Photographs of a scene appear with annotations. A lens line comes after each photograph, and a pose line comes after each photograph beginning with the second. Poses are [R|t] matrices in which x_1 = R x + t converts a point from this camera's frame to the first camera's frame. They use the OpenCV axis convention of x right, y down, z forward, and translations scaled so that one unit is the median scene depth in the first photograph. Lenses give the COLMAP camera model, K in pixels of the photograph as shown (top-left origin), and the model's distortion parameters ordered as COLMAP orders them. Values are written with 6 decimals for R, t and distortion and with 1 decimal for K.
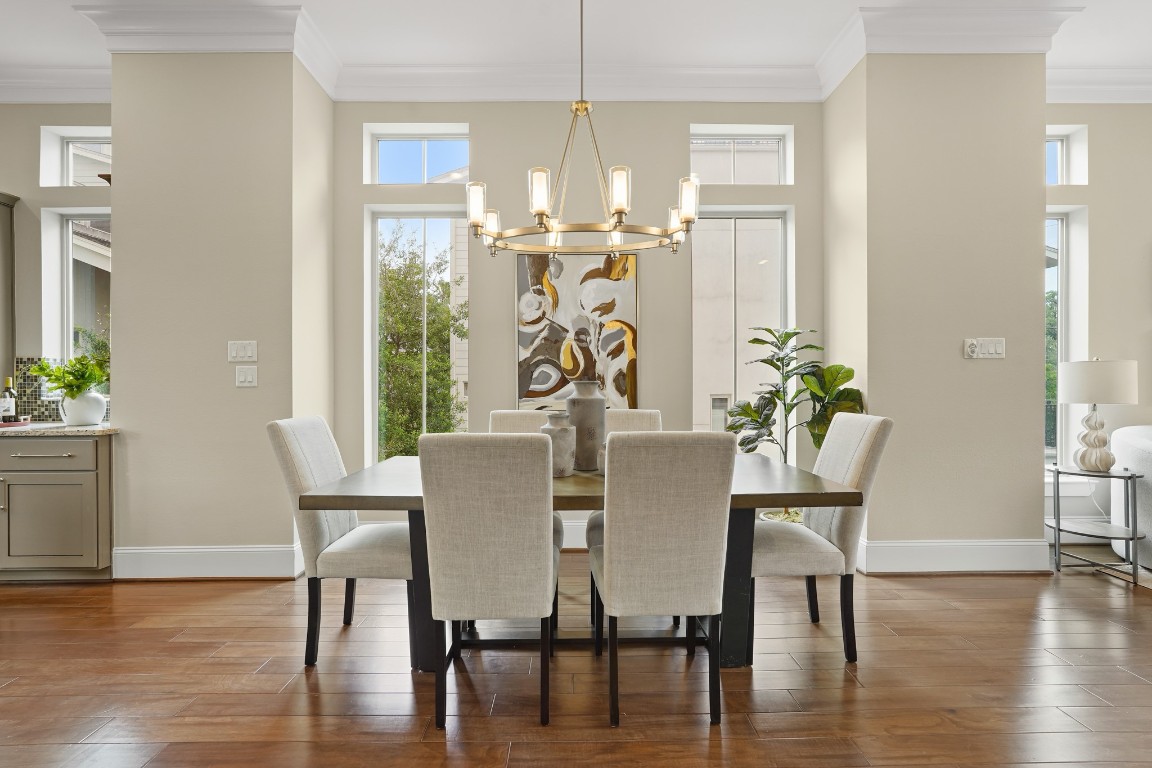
lens RADIAL K [[508.7, 0, 575.3], [0, 508.7, 383.0], [0, 0, 1]] dist [-0.001487, -0.000097]
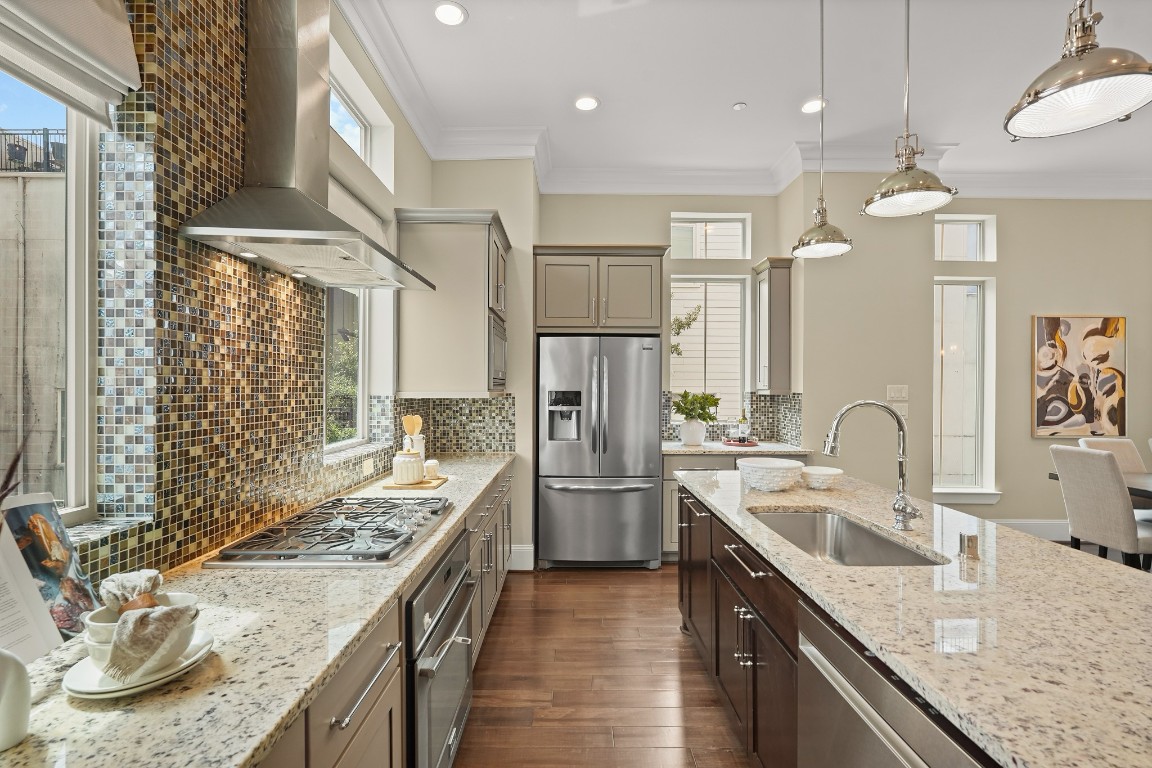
lens RADIAL K [[508.7, 0, 578.6], [0, 508.7, 389.9], [0, 0, 1]] dist [-0.001487, -0.000097]
pose [[0.999915, 0.009902, 0.008443, -1.304737], [-0.009864, 0.999941, -0.004532, -0.046551], [-0.008488, 0.004448, 0.999954, -0.301622]]
